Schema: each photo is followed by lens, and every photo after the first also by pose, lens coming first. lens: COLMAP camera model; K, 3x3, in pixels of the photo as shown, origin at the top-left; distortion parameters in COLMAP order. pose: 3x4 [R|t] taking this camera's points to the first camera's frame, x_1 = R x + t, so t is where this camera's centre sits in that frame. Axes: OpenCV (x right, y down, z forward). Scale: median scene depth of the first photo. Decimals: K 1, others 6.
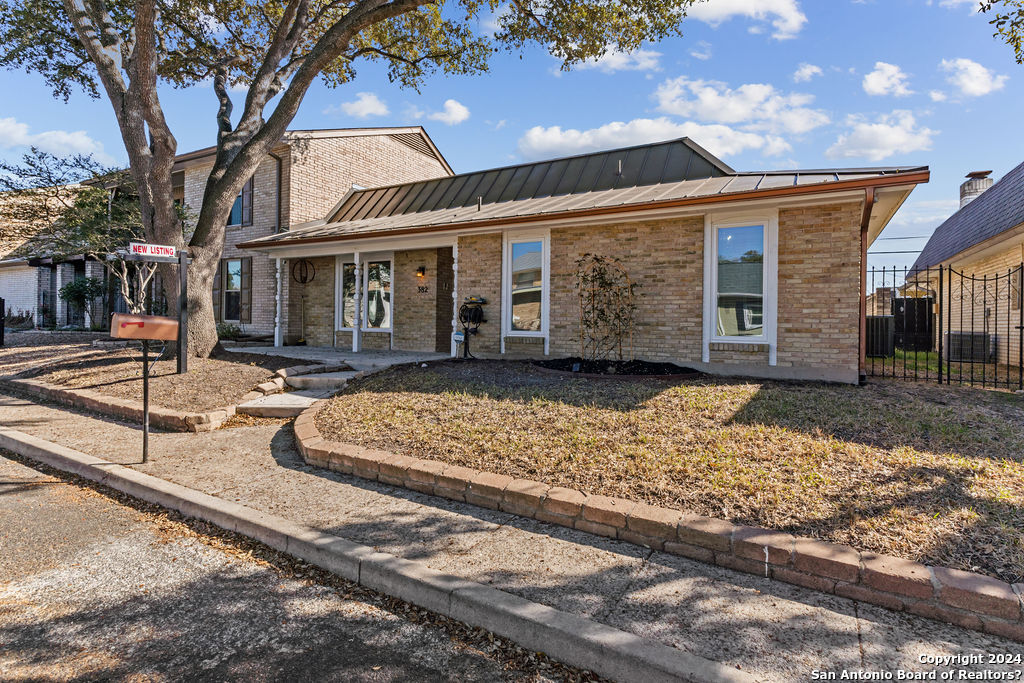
lens RADIAL K [[513.1, 0, 505.2], [0, 513.1, 324.8], [0, 0, 1]] dist [0.006470, -0.000324]
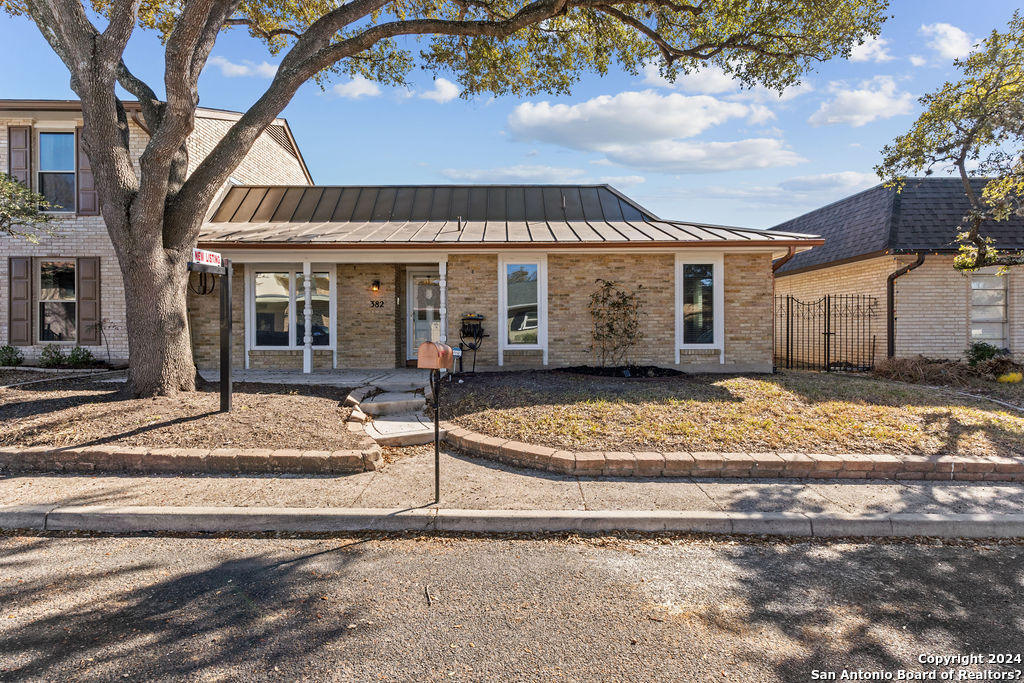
lens RADIAL K [[502.4, 0, 508.7], [0, 502.4, 337.2], [0, 0, 1]] dist [0.005447, 0.000209]
pose [[0.863834, -0.024177, 0.503196, -0.634510], [0.019252, 0.999702, 0.014981, -0.024539], [-0.503409, -0.003254, 0.864042, 0.093635]]
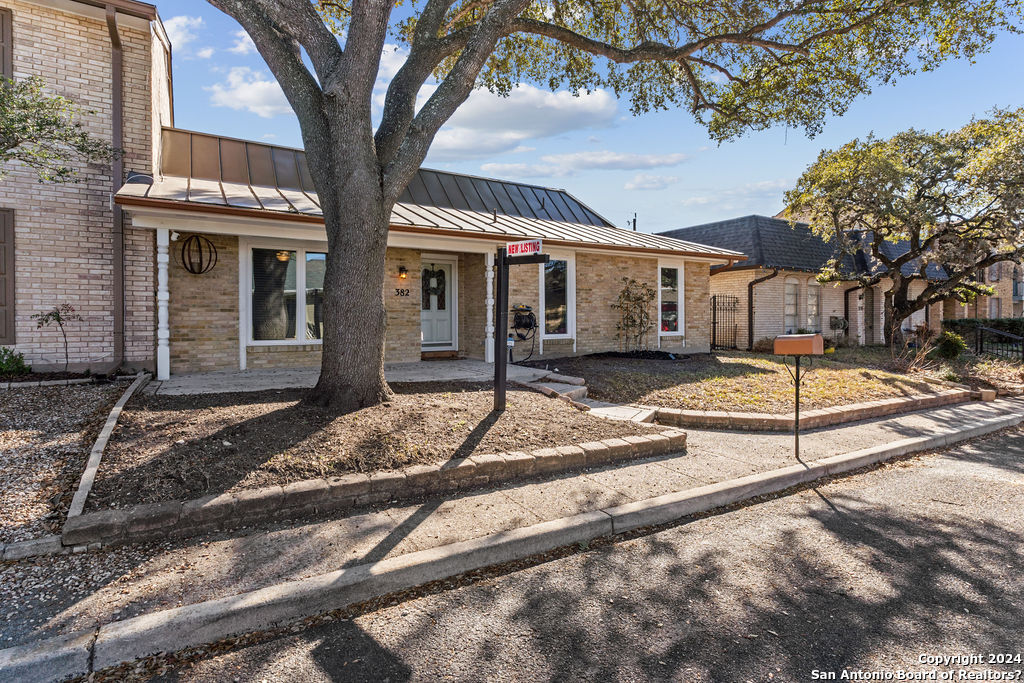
lens RADIAL K [[513.1, 0, 505.2], [0, 513.1, 324.8], [0, 0, 1]] dist [0.006470, -0.000324]
pose [[0.487773, -0.028025, 0.872520, -1.270408], [0.013510, 0.999607, 0.024554, -0.048818], [-0.872866, -0.000189, 0.487960, 0.620611]]
